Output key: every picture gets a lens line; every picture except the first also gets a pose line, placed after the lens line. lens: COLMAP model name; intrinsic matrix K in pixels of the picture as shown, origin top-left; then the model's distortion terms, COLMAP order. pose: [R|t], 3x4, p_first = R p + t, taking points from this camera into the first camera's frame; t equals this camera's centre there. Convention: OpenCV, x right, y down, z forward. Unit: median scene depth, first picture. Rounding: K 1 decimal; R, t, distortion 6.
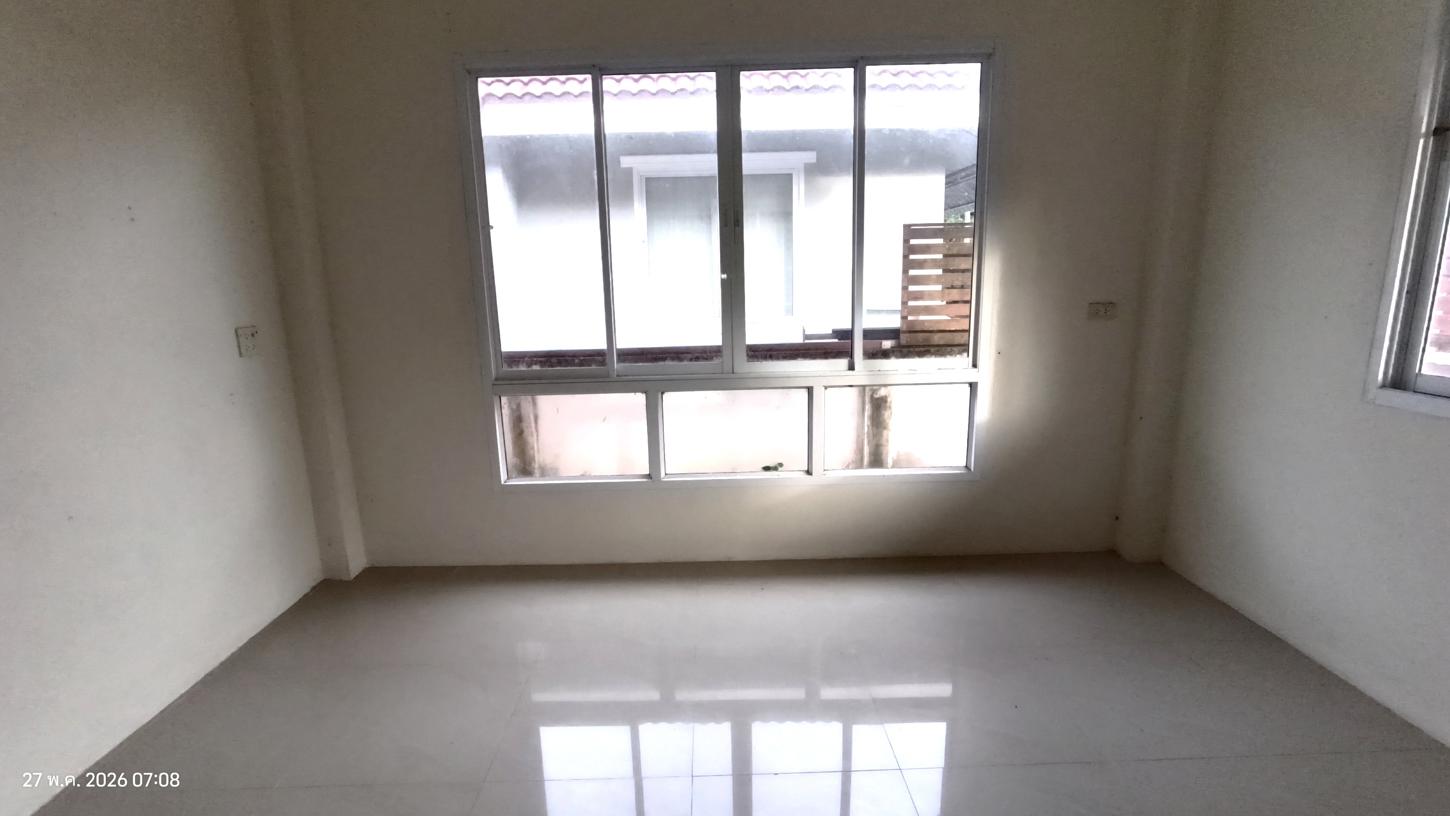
lens RADIAL K [[668.3, 0, 719.9], [0, 668.3, 414.8], [0, 0, 1]] dist [-0.031346, 0.016553]
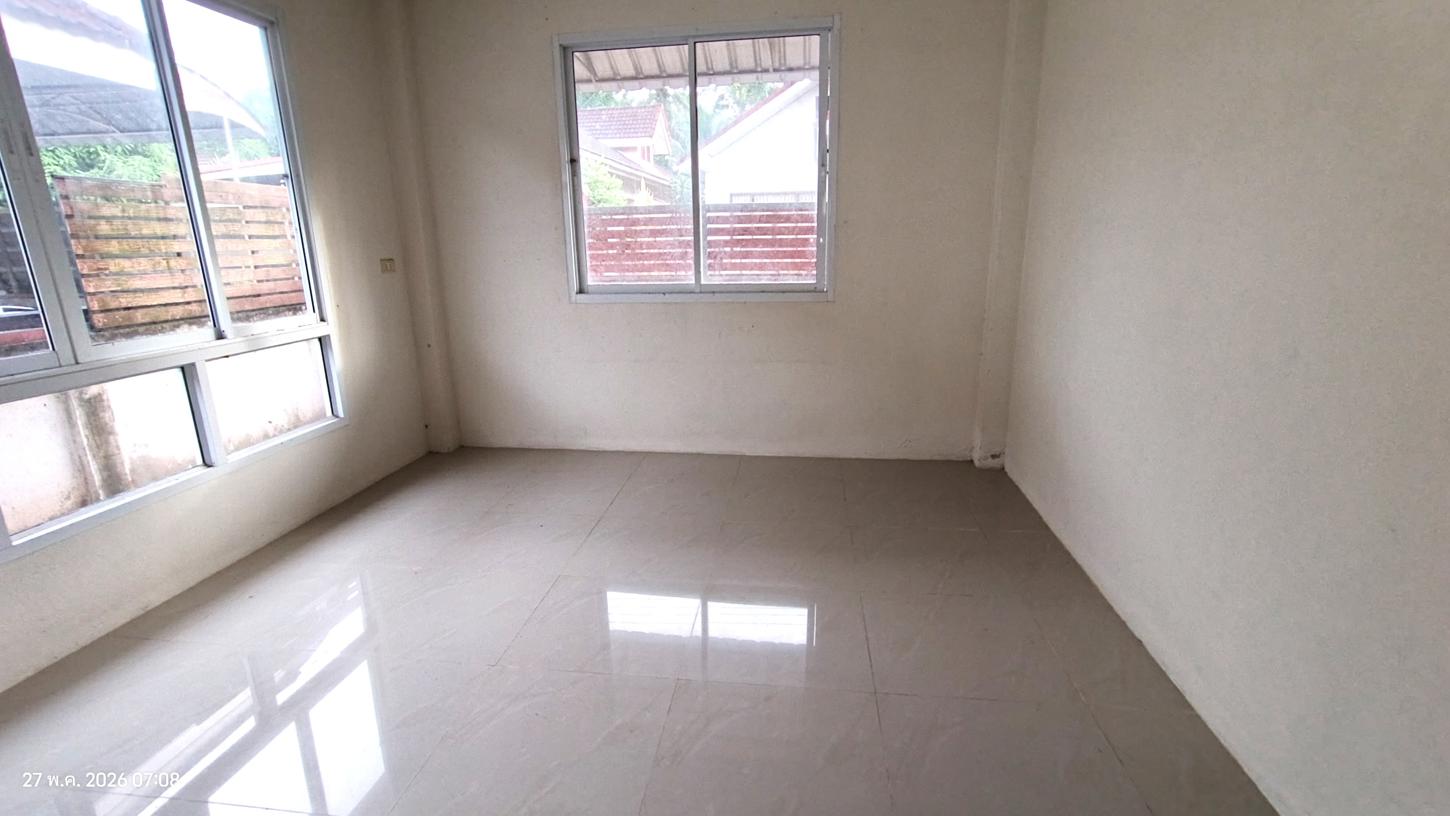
lens RADIAL K [[668.3, 0, 719.9], [0, 668.3, 414.8], [0, 0, 1]] dist [-0.031346, 0.016553]
pose [[0.141938, -0.231842, 0.962342, -0.572821], [0.214960, 0.956205, 0.198659, -0.001503], [-0.966254, 0.178667, 0.185559, 0.200496]]
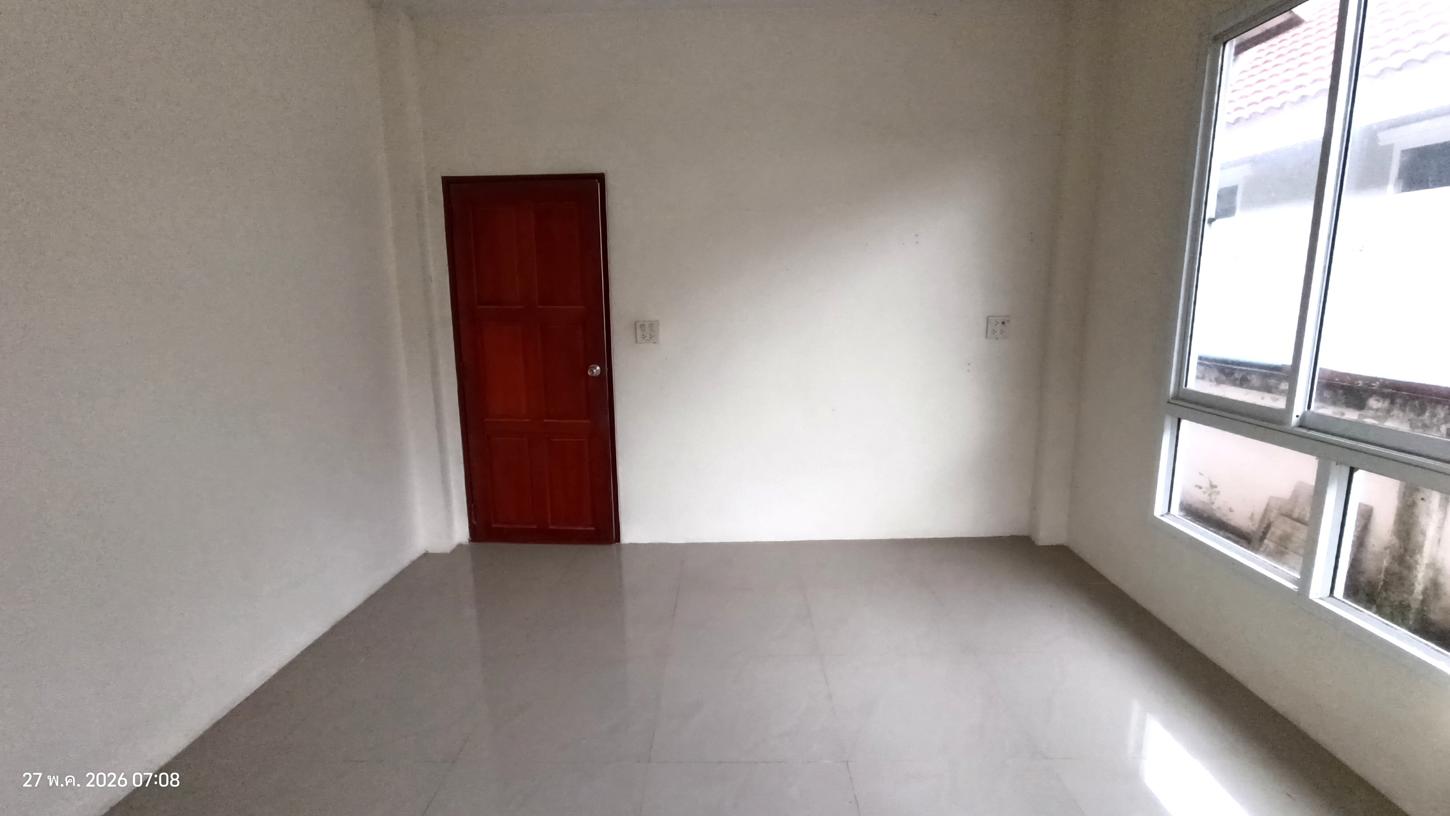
lens RADIAL K [[668.3, 0, 719.9], [0, 668.3, 414.8], [0, 0, 1]] dist [-0.031346, 0.016553]
pose [[-0.019779, 0.207044, -0.978132, 0.539651], [-0.191858, 0.959355, 0.206949, -0.099320], [0.981223, 0.191756, 0.020748, 0.414918]]
